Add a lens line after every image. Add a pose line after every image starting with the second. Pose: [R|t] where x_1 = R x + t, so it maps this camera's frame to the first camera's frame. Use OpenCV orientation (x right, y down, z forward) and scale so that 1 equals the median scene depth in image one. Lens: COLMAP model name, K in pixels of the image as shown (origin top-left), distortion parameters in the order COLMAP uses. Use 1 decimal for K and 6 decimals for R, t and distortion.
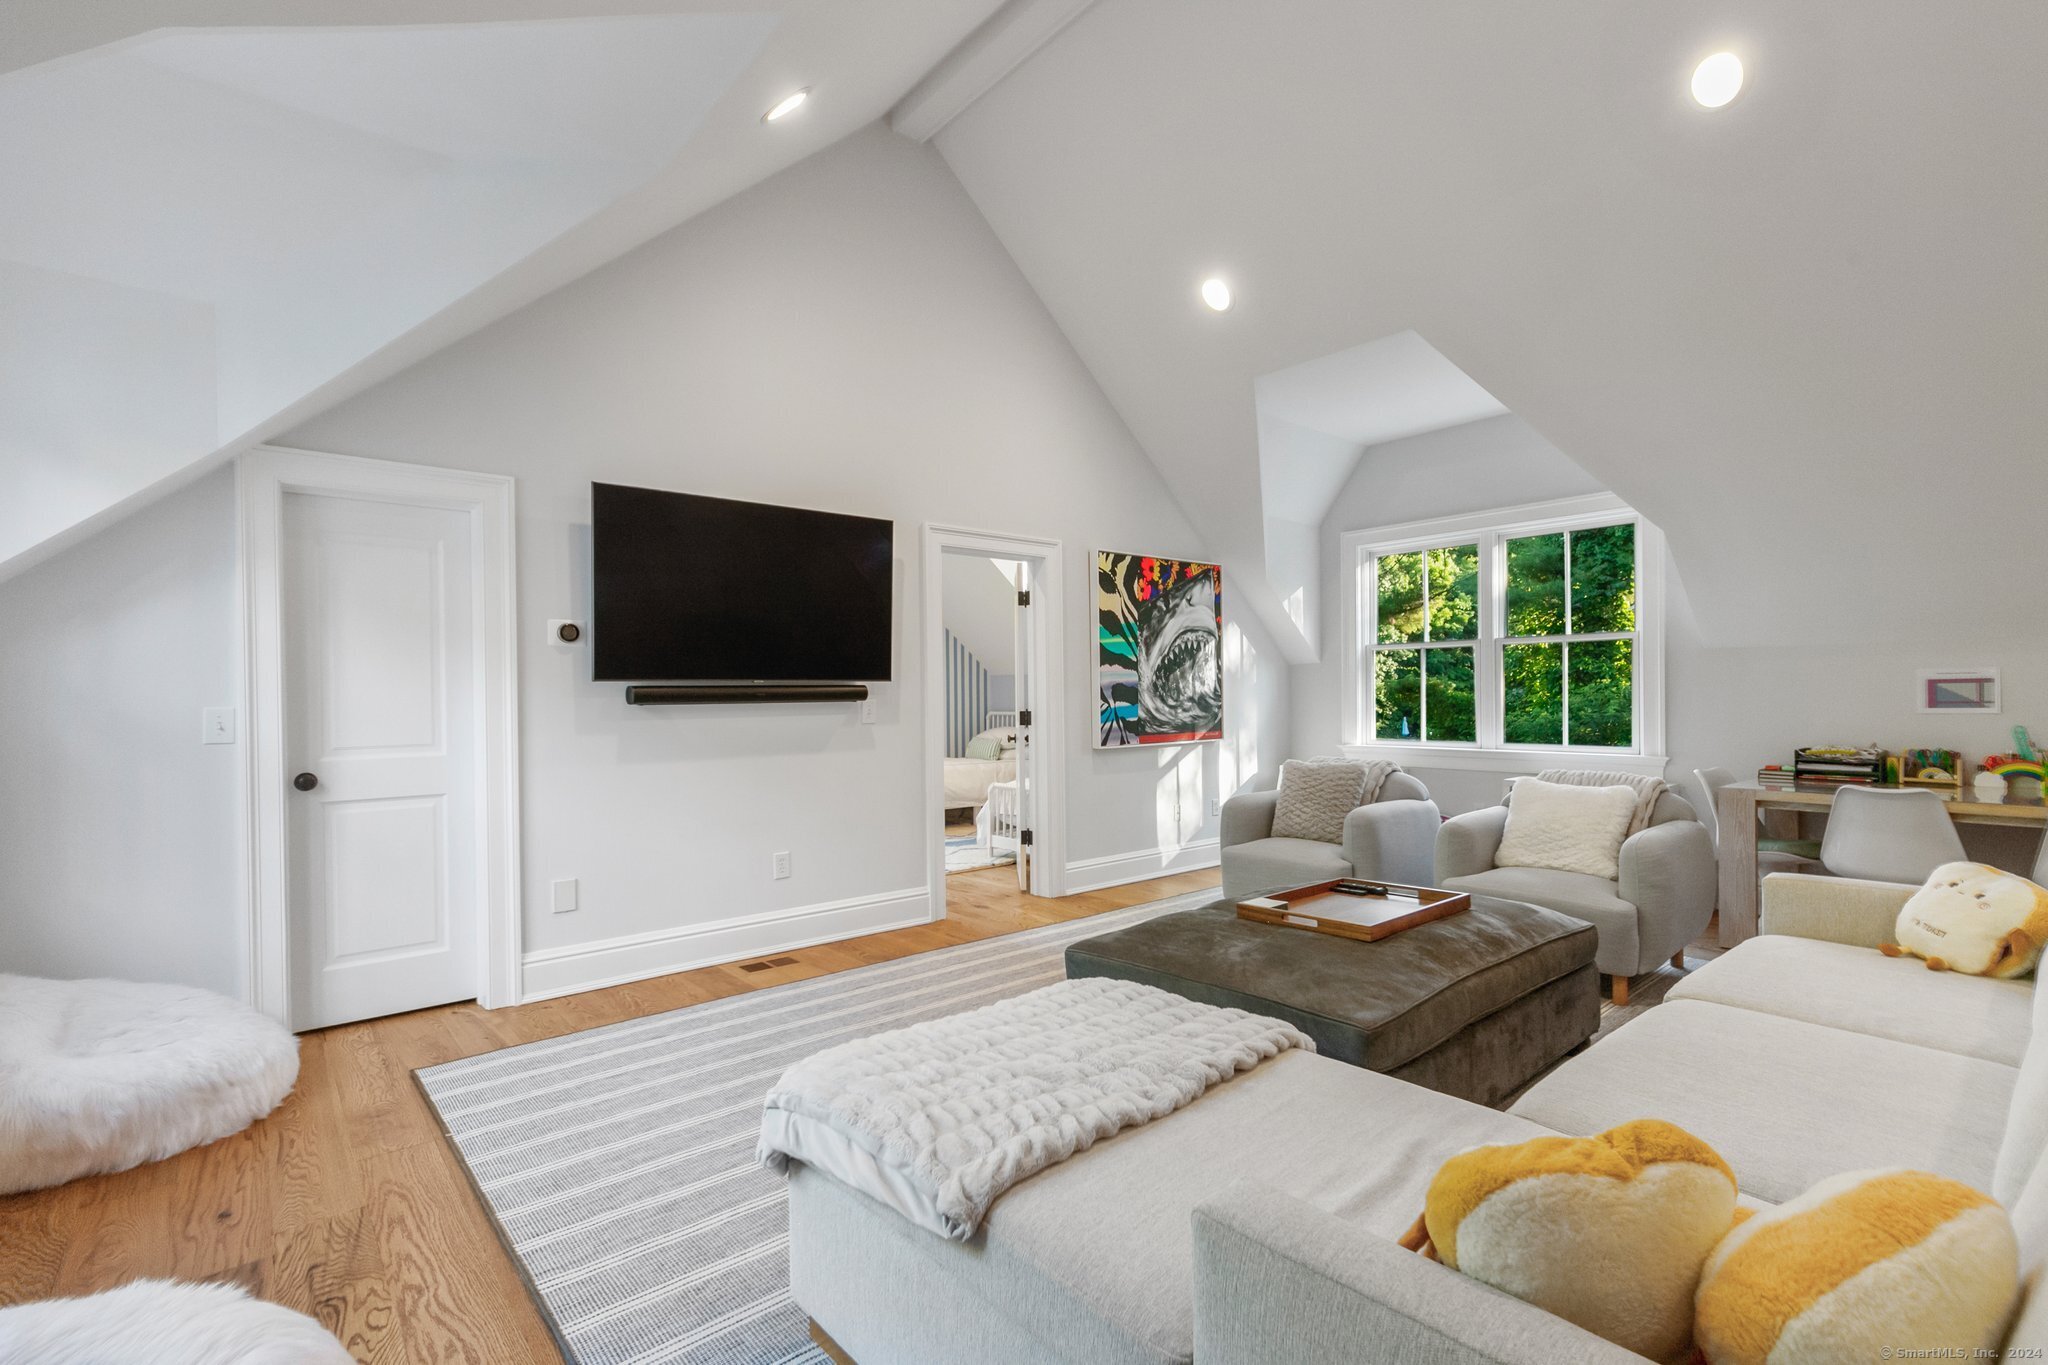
lens RADIAL K [[933.8, 0, 1014.3], [0, 933.8, 694.7], [0, 0, 1]] dist [0.000286, -0.000336]
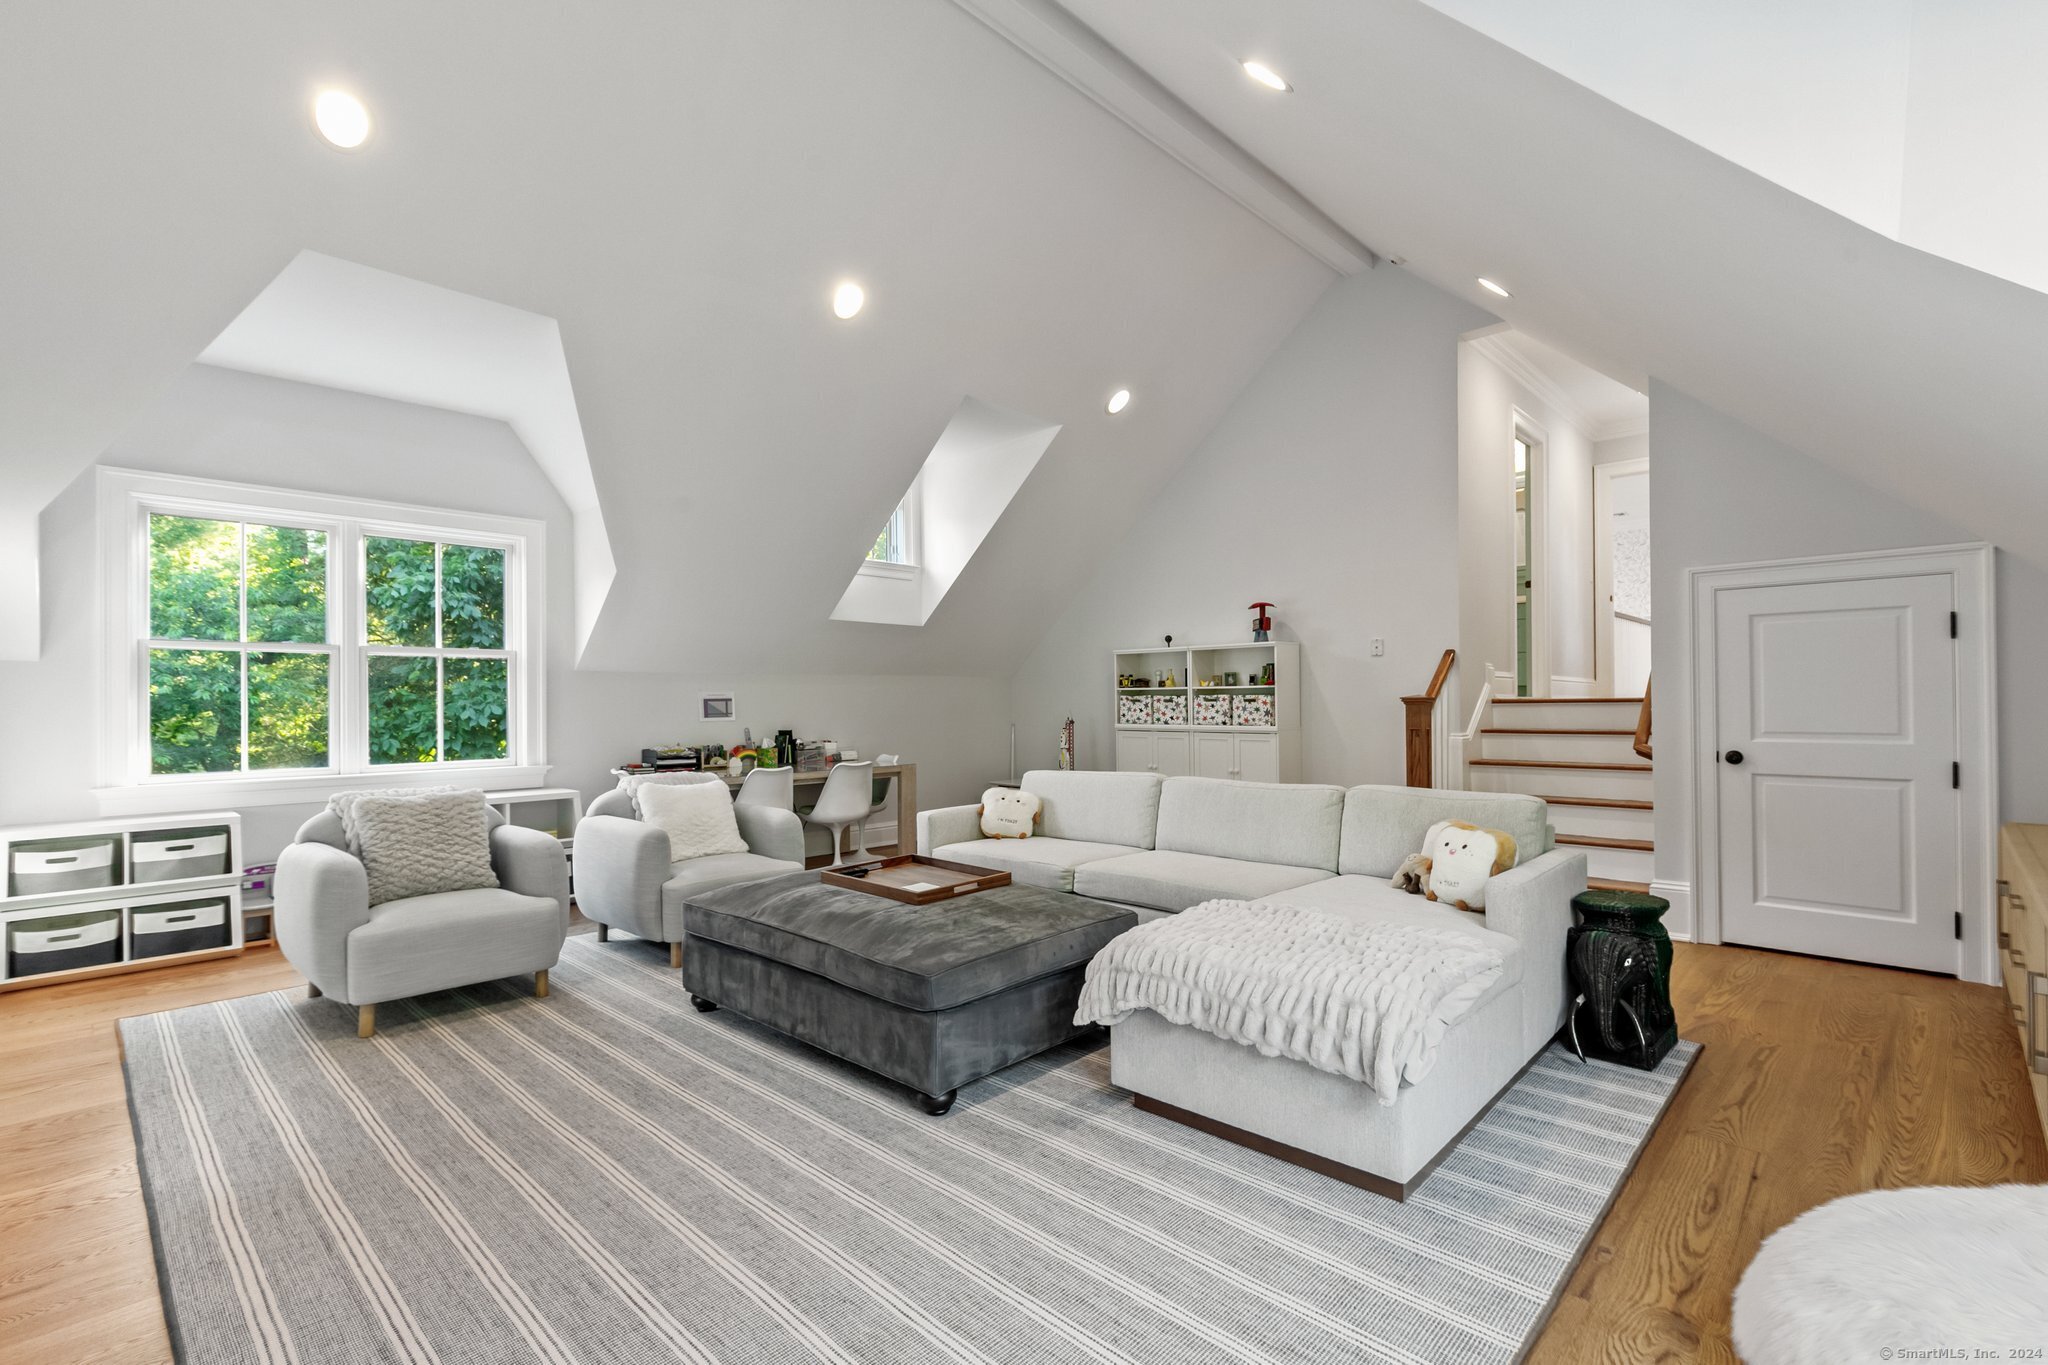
lens RADIAL K [[933.8, 0, 1011.1], [0, 933.8, 692.1], [0, 0, 1]] dist [0.000286, -0.000336]
pose [[-0.105354, 0.020847, 0.994216, -0.453199], [0.006819, 0.999772, -0.020241, 0.005231], [-0.994411, 0.004647, -0.105472, 0.522994]]
